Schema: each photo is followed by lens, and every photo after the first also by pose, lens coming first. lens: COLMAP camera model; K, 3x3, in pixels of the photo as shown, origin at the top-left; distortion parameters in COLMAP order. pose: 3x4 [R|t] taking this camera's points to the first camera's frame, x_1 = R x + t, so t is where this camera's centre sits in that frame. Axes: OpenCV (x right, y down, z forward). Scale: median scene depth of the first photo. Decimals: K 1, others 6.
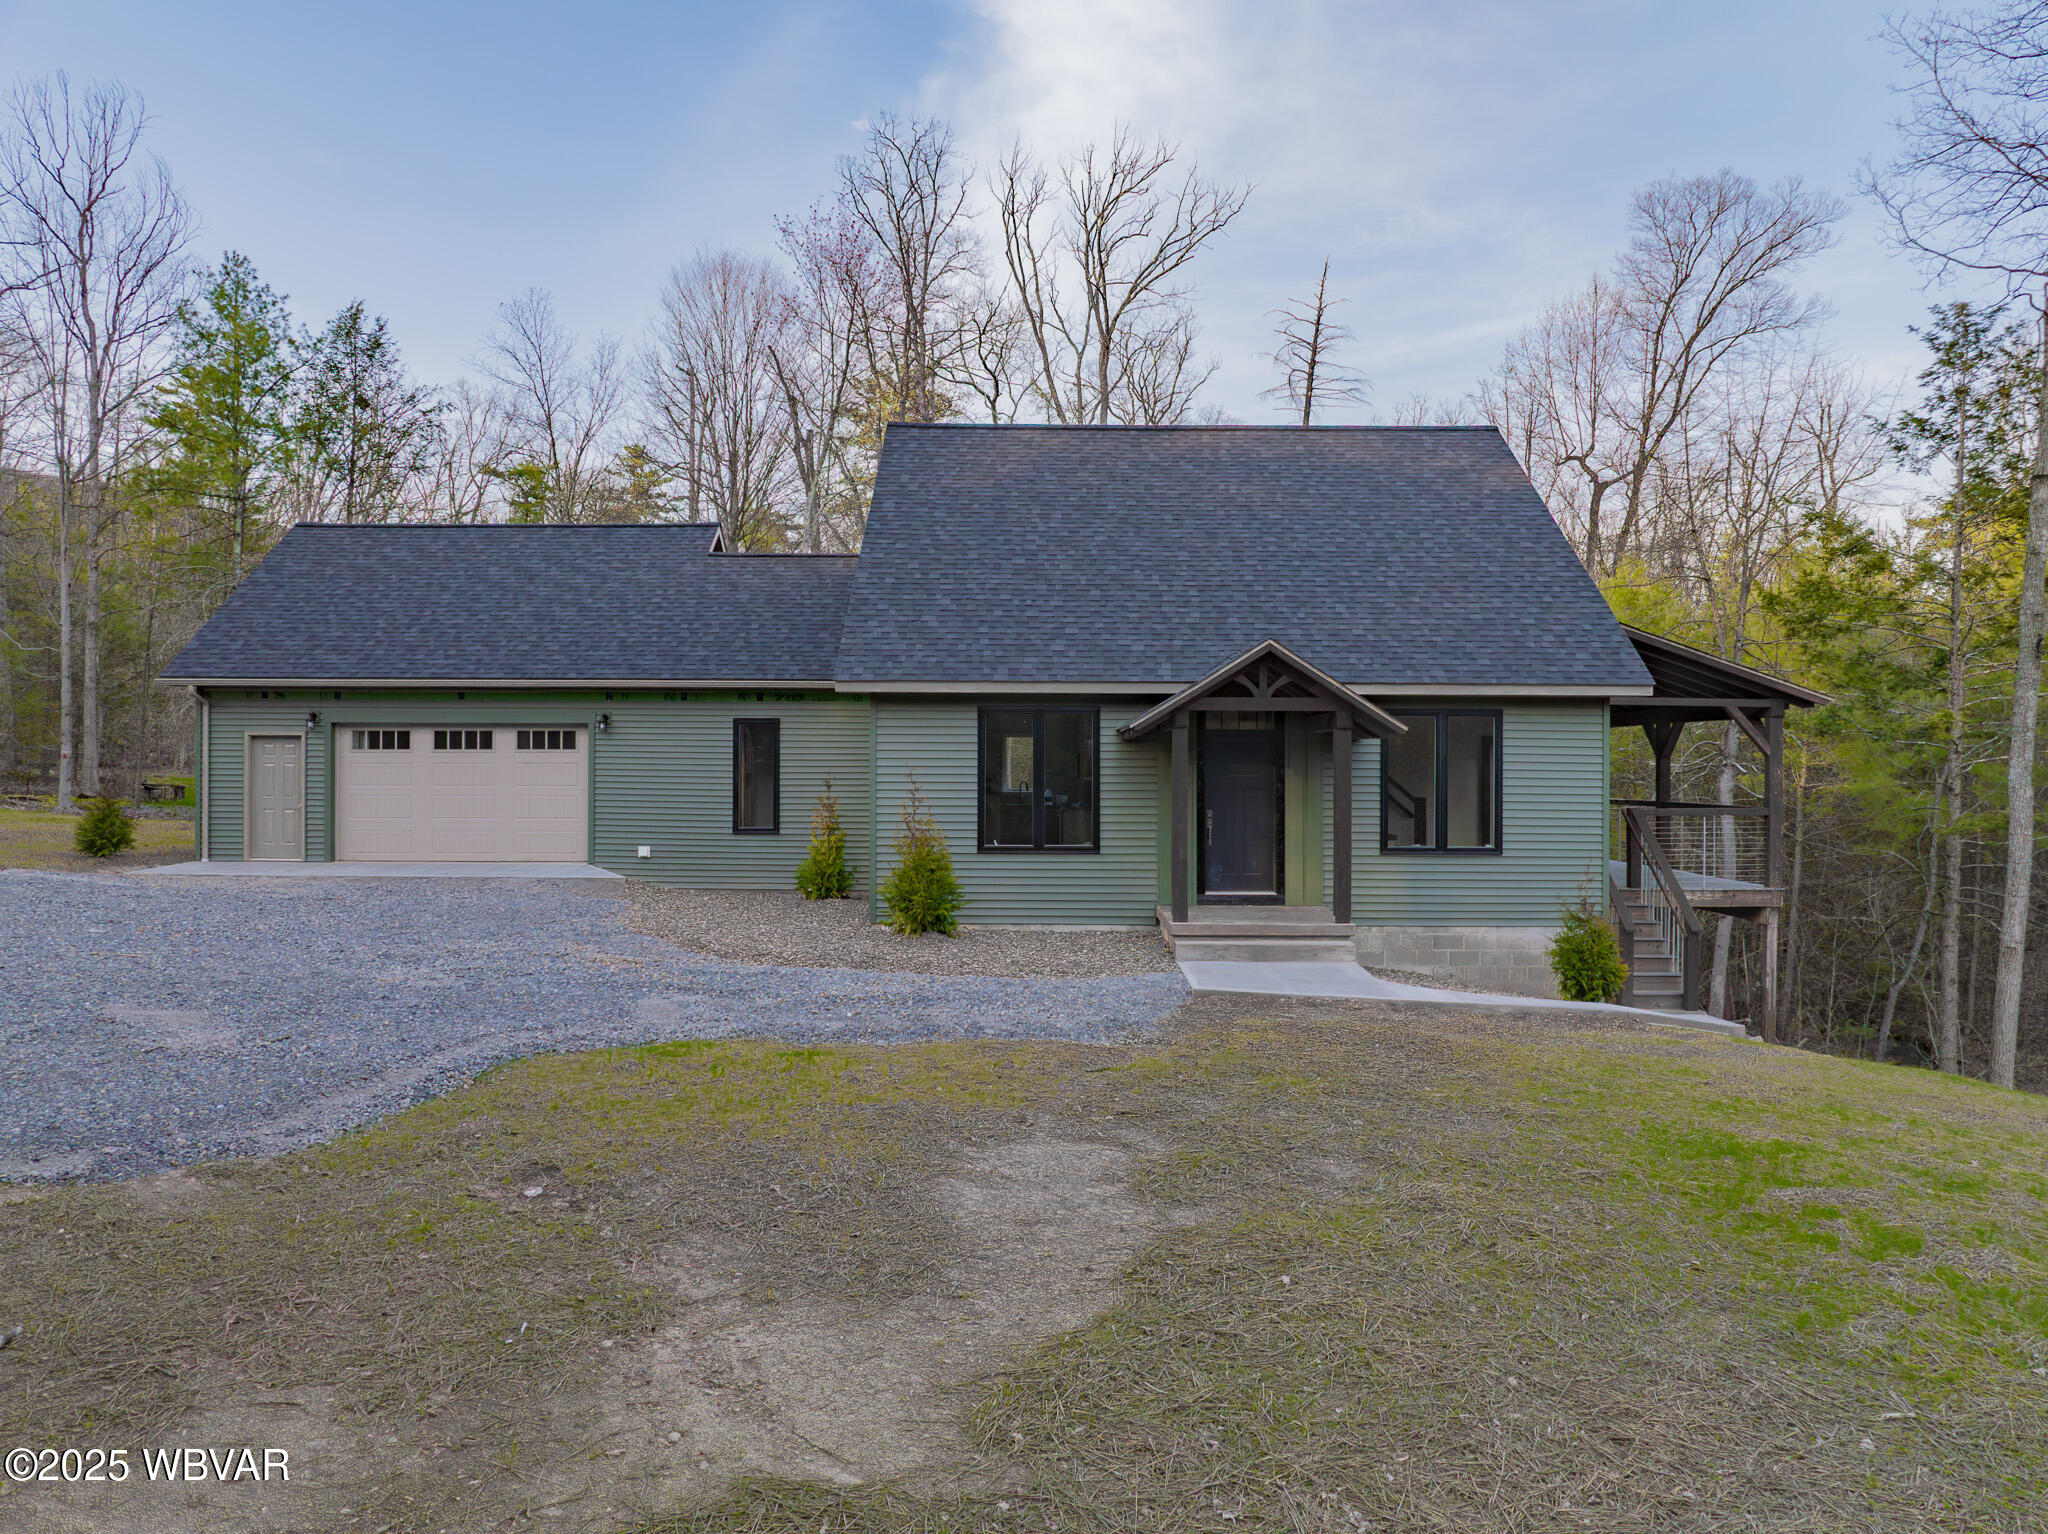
lens RADIAL K [[1454.0, 0, 1025.5], [0, 1454.0, 765.9], [0, 0, 1]] dist [-0.051191, 0.023363]
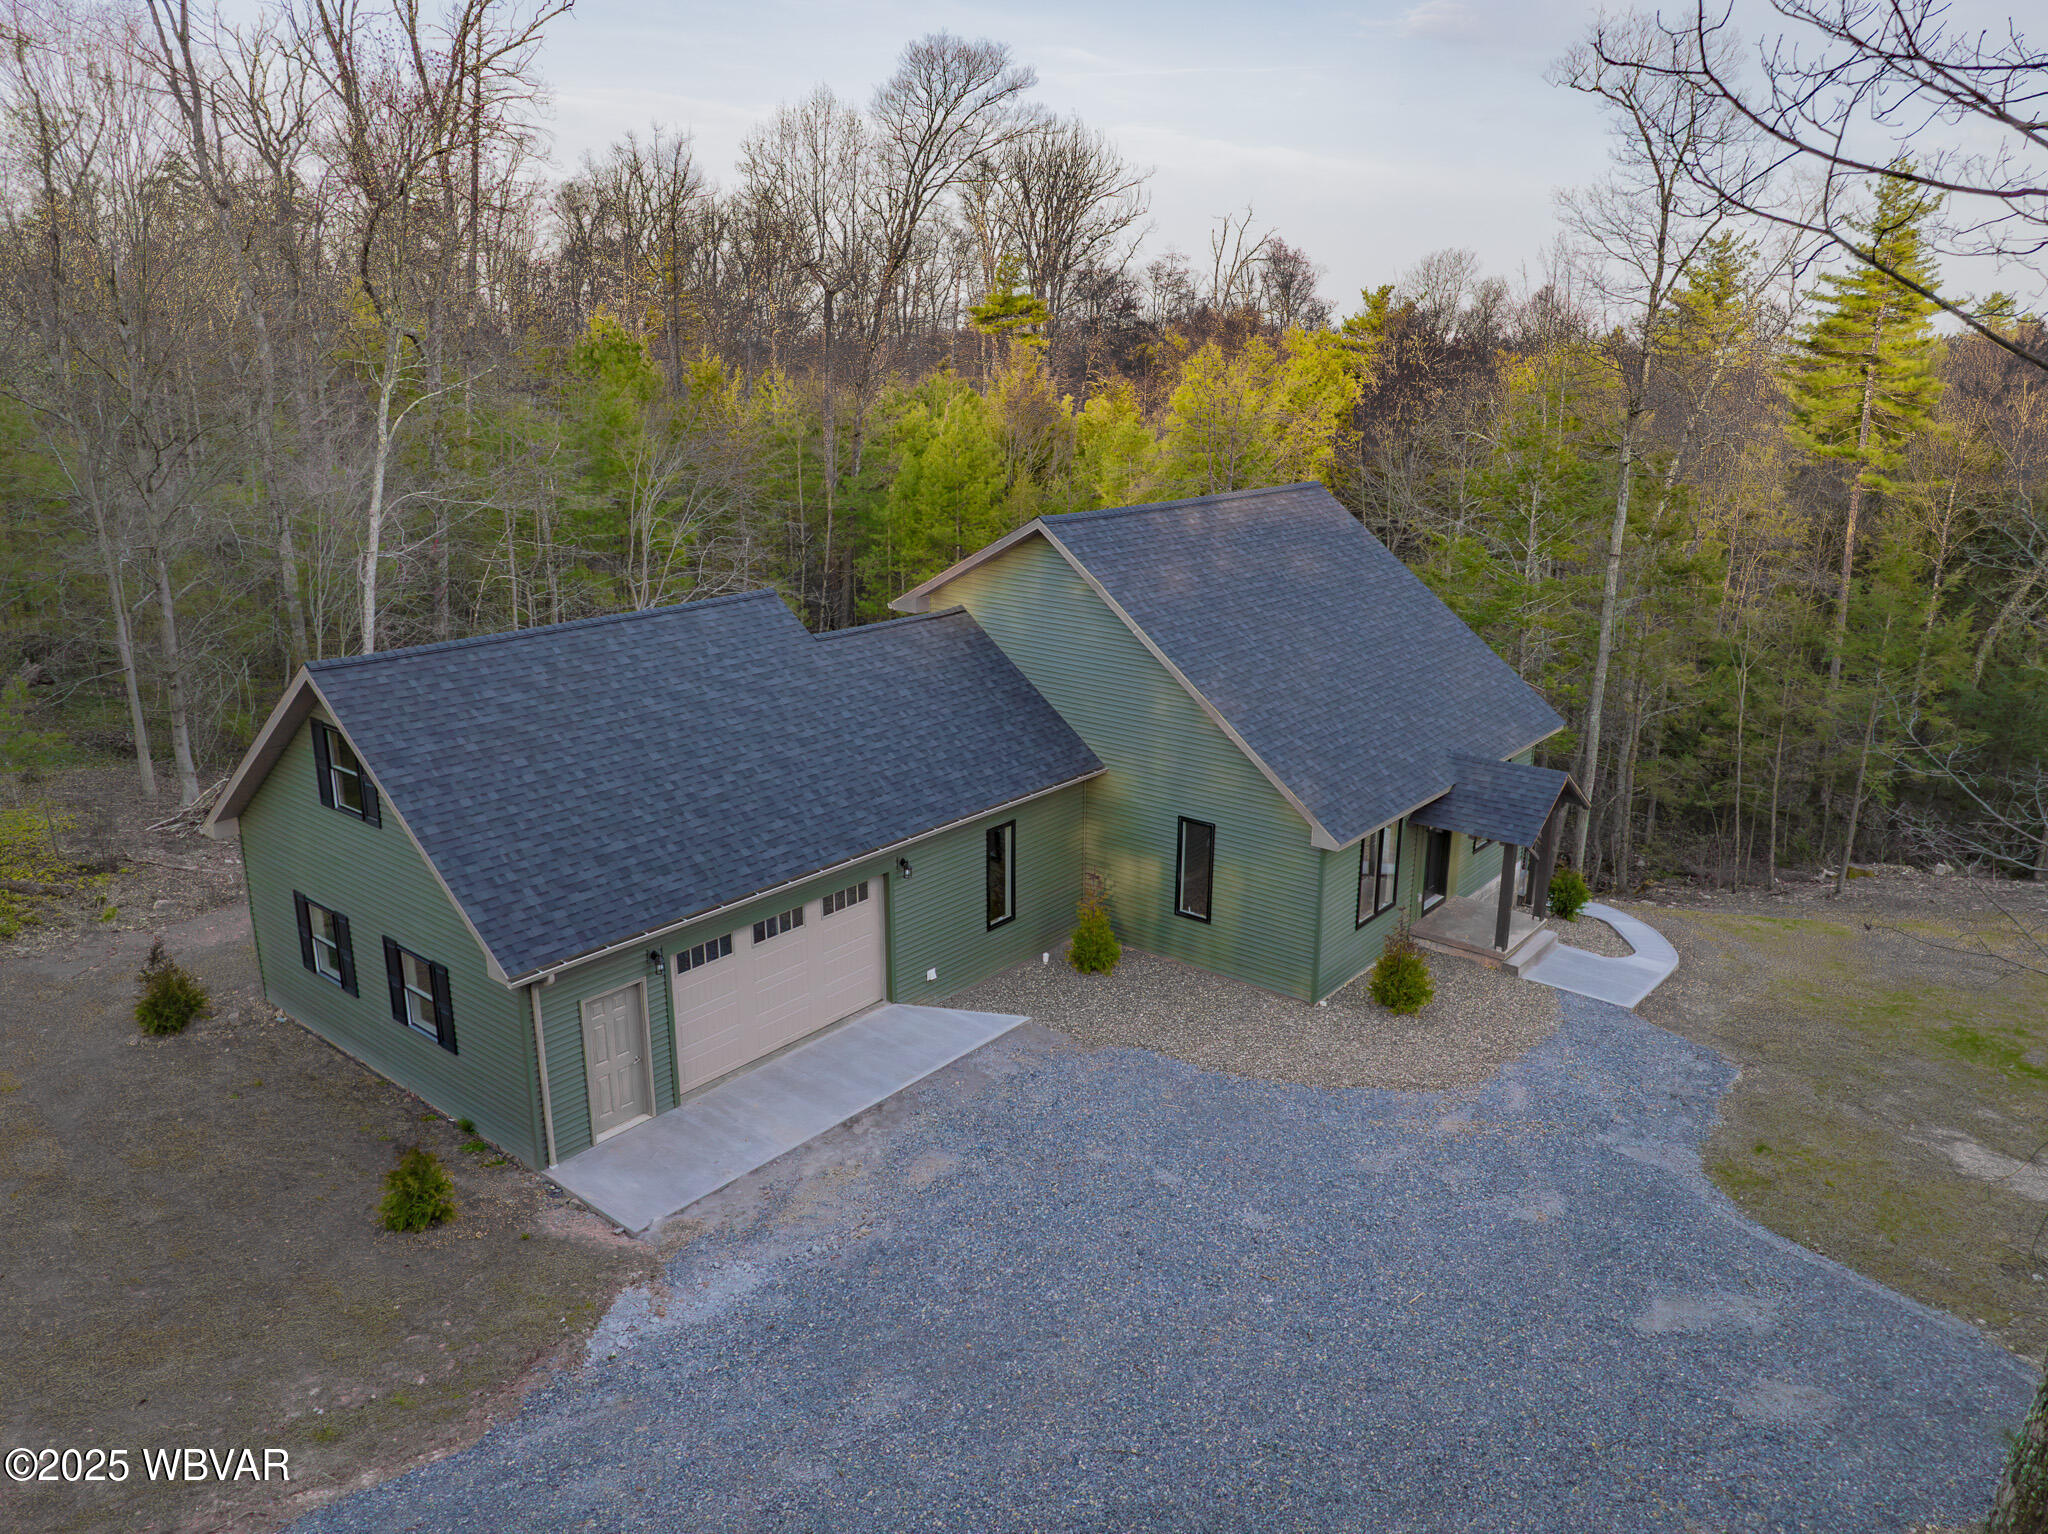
lens RADIAL K [[1454.0, 0, 1027.6], [0, 1454.0, 762.3], [0, 0, 1]] dist [-0.051191, 0.023363]
pose [[0.619629, -0.215593, 0.754705, -0.967054], [-0.010289, 0.959223, 0.282464, -0.377898], [-0.784828, -0.182788, 0.592144, 0.361199]]
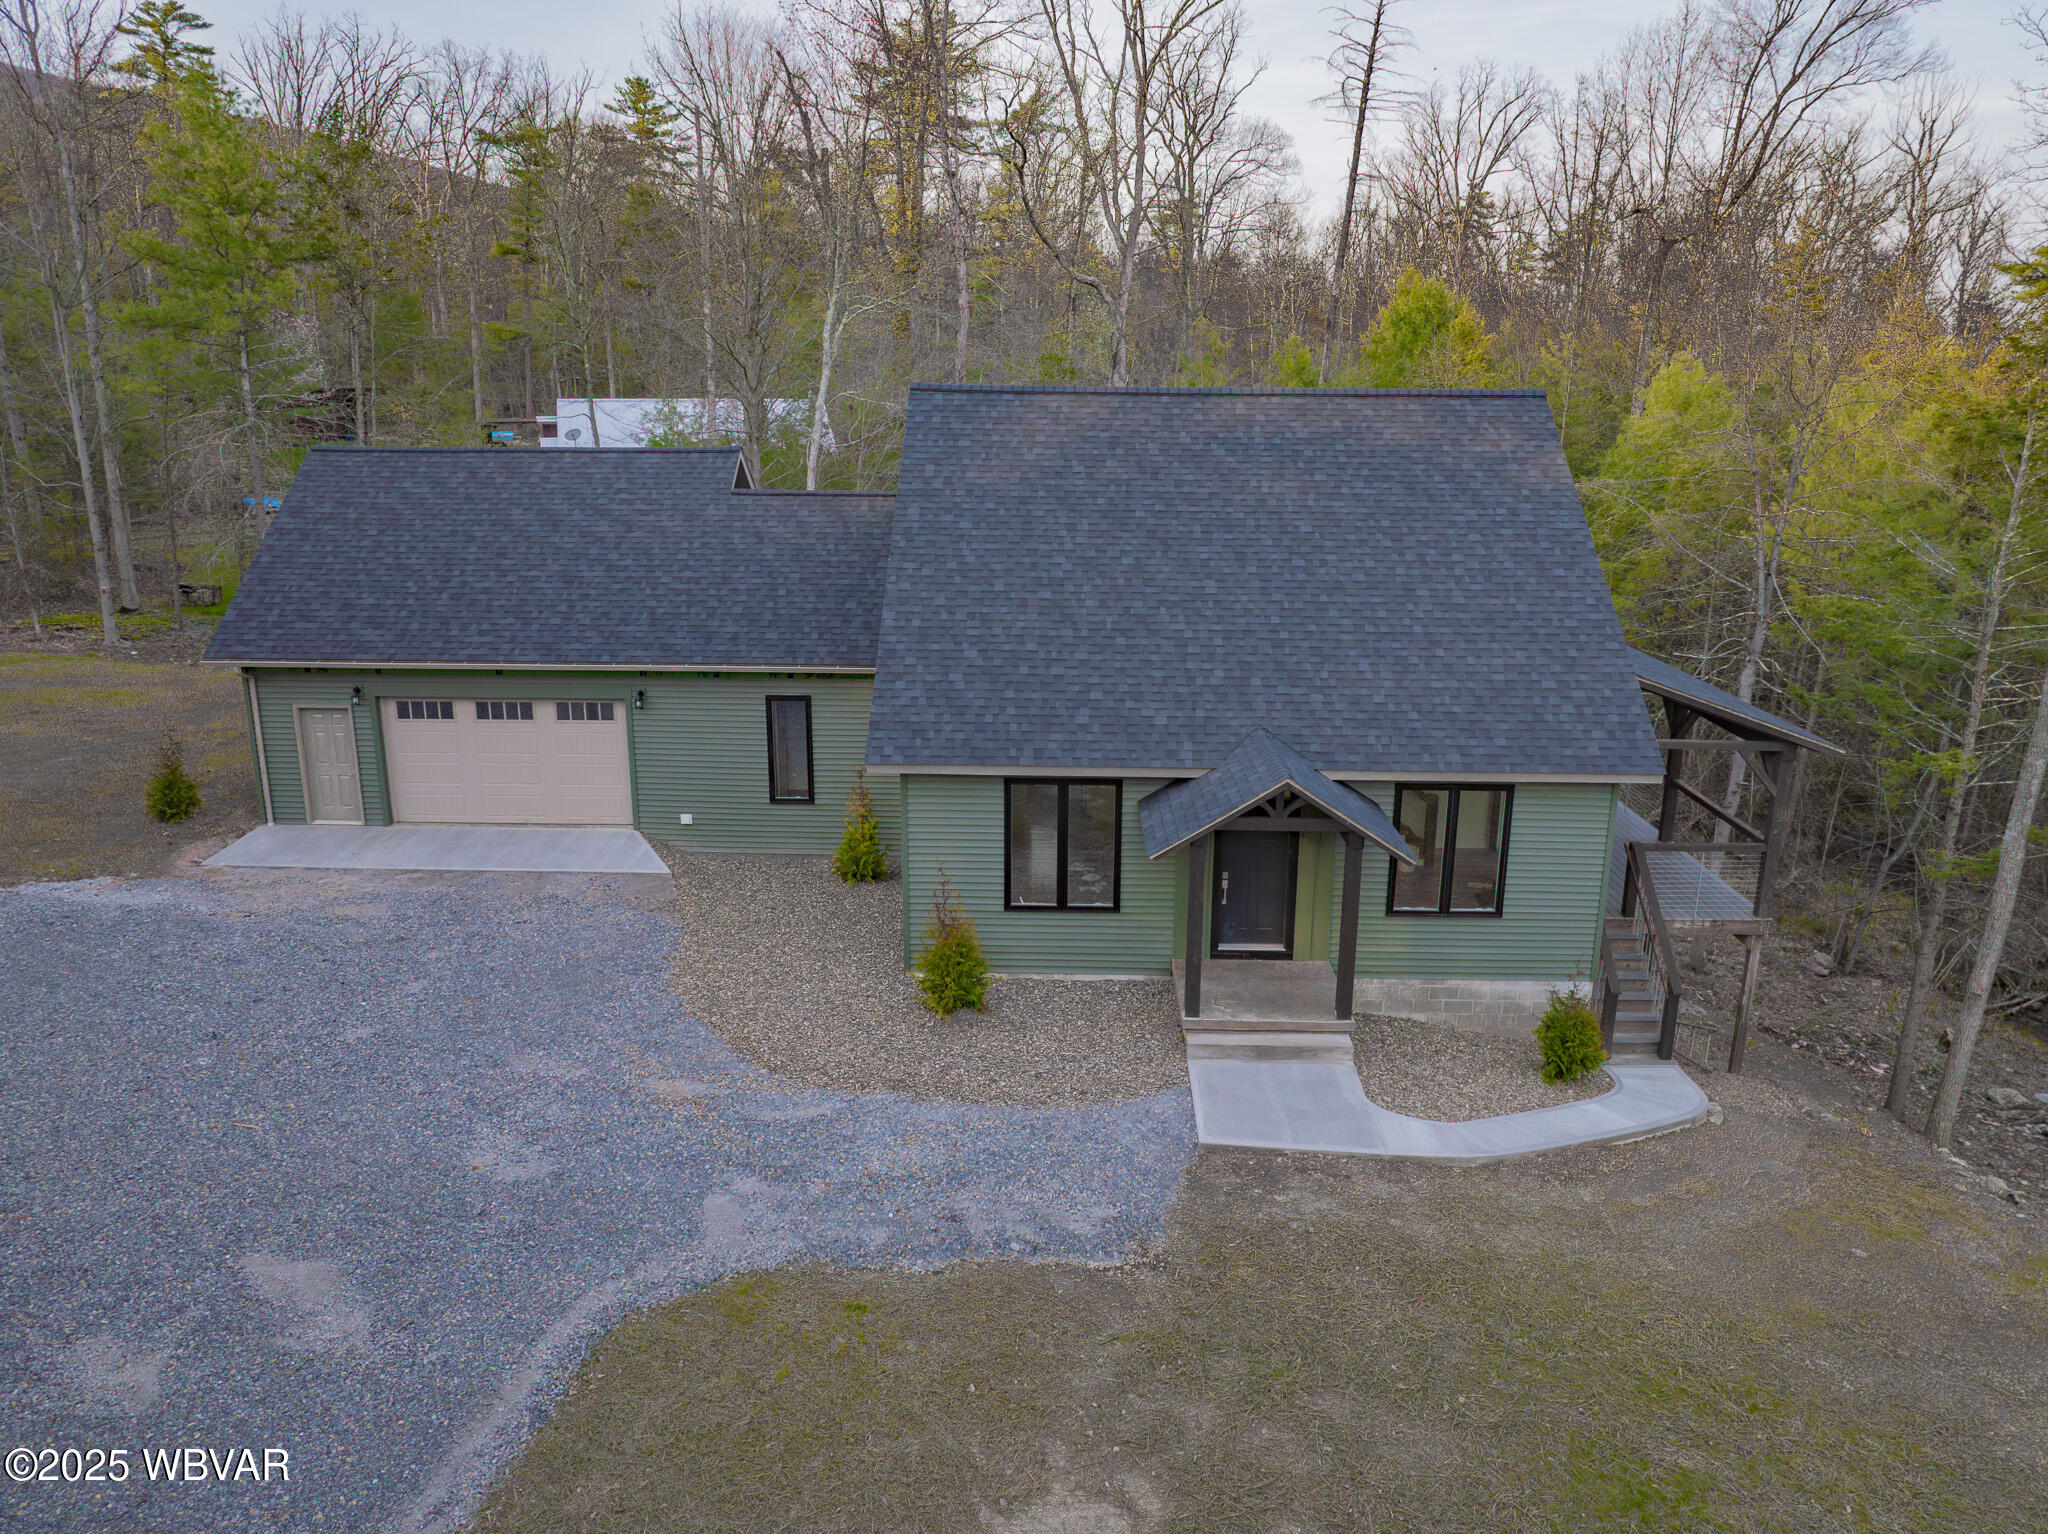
lens RADIAL K [[1454.0, 0, 1025.7], [0, 1454.0, 762.6], [0, 0, 1]] dist [-0.051191, 0.023363]
pose [[0.999805, 0.006455, -0.018676, 0.001267], [-0.001342, 0.965144, 0.261717, -0.254660], [0.019715, -0.261640, 0.964964, 0.004571]]
